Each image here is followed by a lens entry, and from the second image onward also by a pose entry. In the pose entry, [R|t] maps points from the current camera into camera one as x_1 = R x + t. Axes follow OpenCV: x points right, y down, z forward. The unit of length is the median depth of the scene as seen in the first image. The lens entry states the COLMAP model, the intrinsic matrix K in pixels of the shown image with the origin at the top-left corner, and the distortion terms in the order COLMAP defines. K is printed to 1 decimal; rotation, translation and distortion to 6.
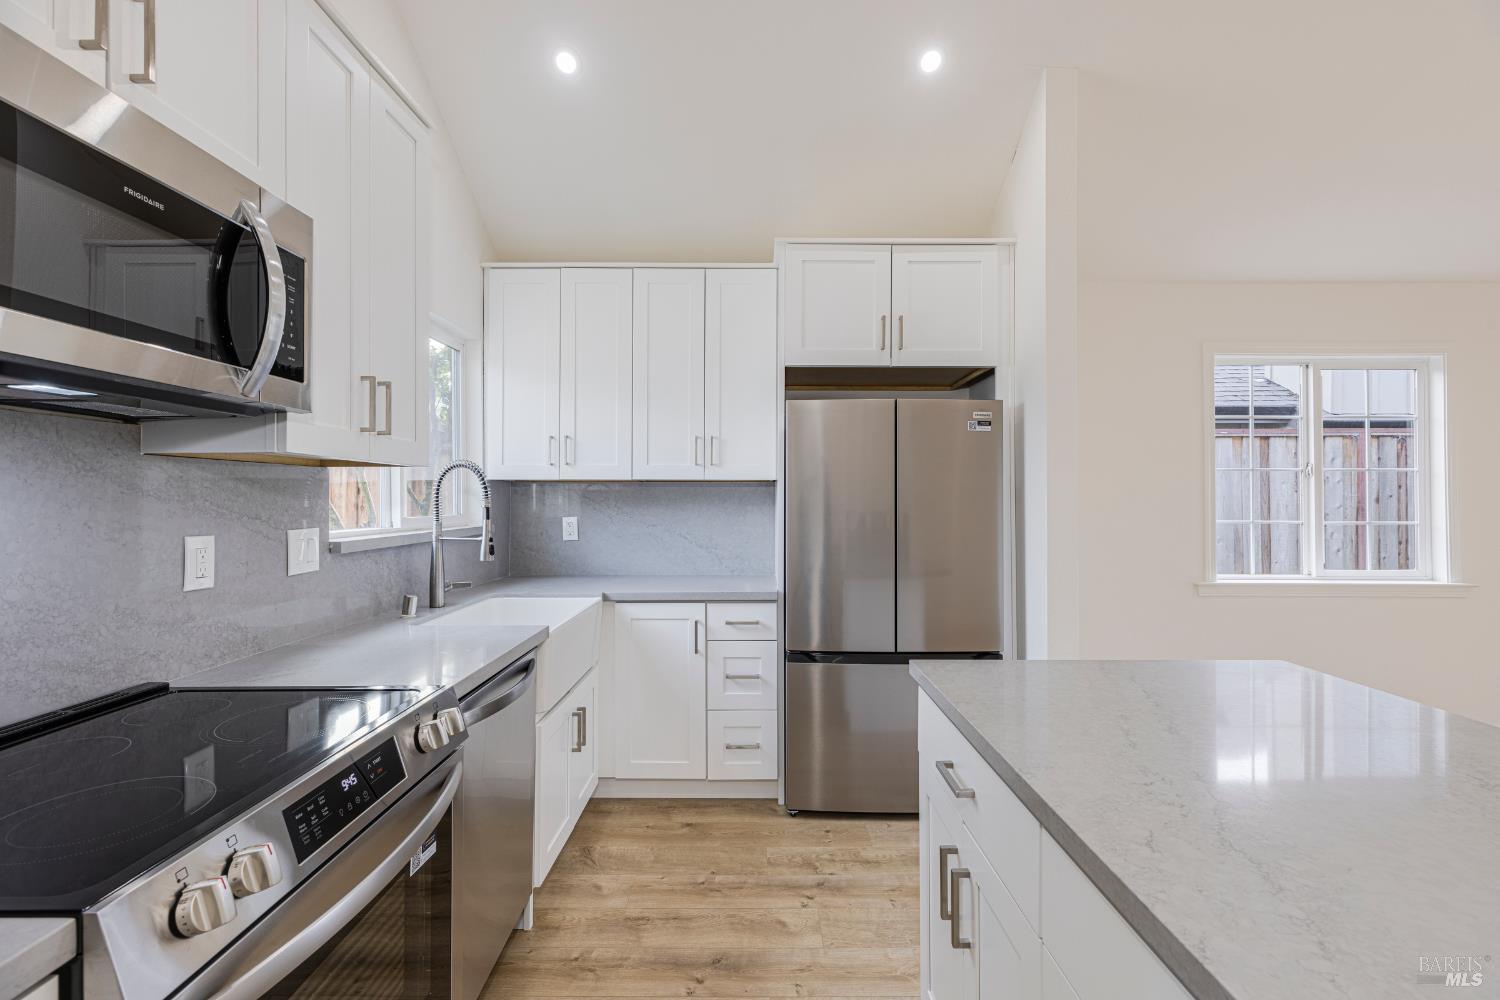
lens RADIAL K [[667.0, 0, 741.9], [0, 667.0, 496.0], [0, 0, 1]] dist [0.004300, 0.000053]
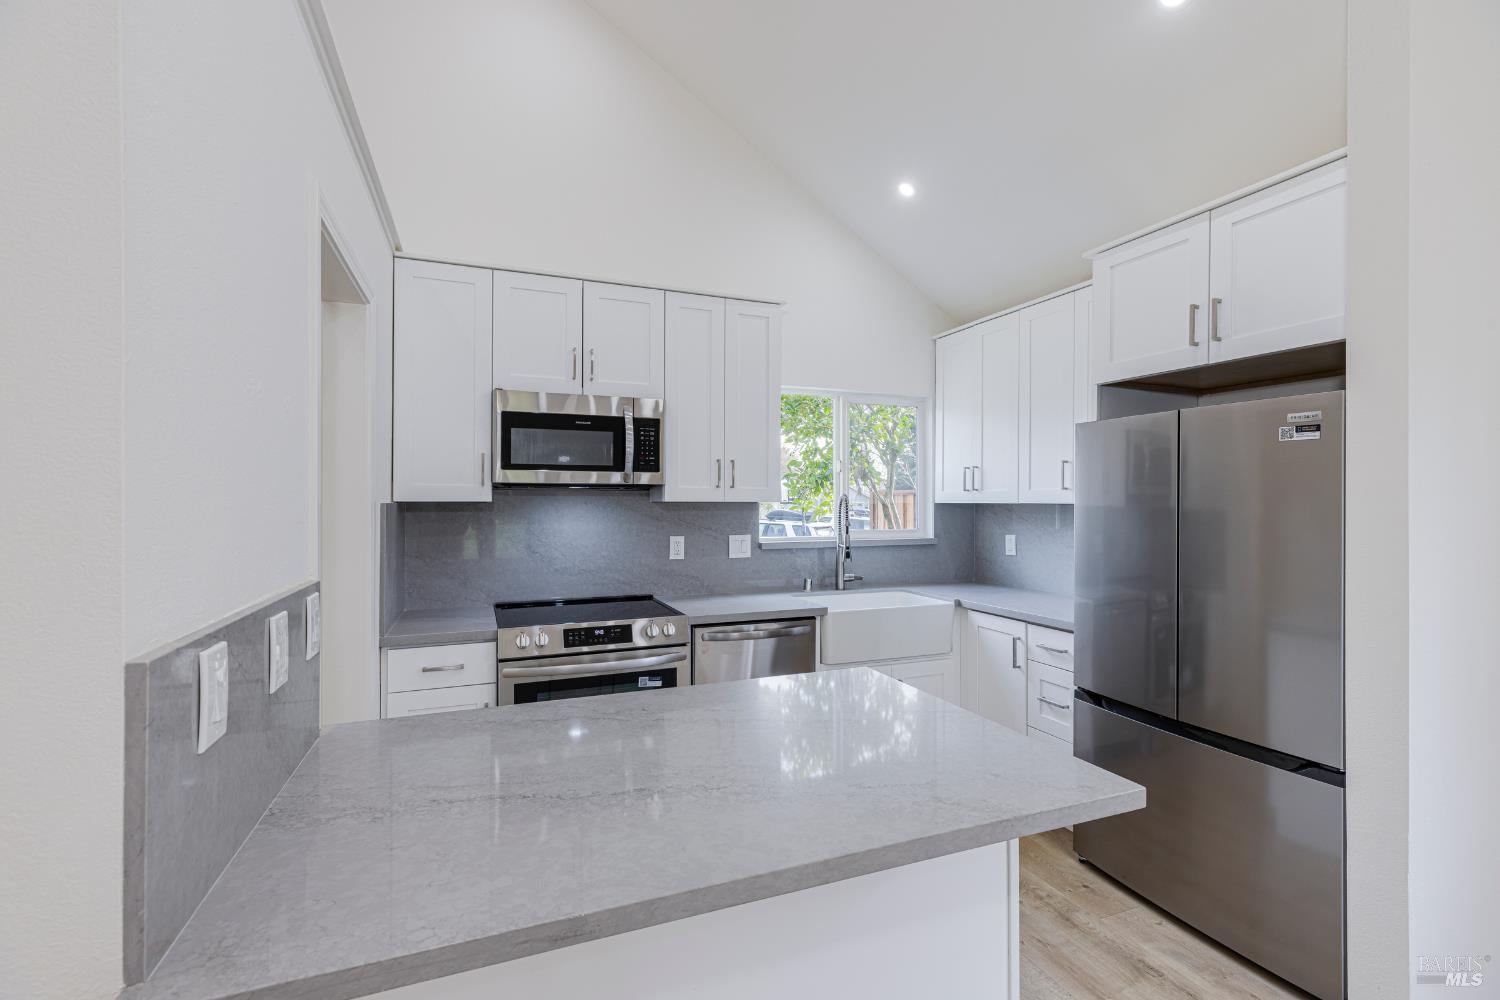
lens RADIAL K [[665.5, 0, 748.2], [0, 665.5, 494.4], [0, 0, 1]] dist [-0.010815, -0.000120]
pose [[0.376693, -0.007683, -0.926306, 0.763054], [0.001169, 0.999969, -0.007819, -0.035343], [0.926337, 0.001863, 0.376691, 0.203598]]
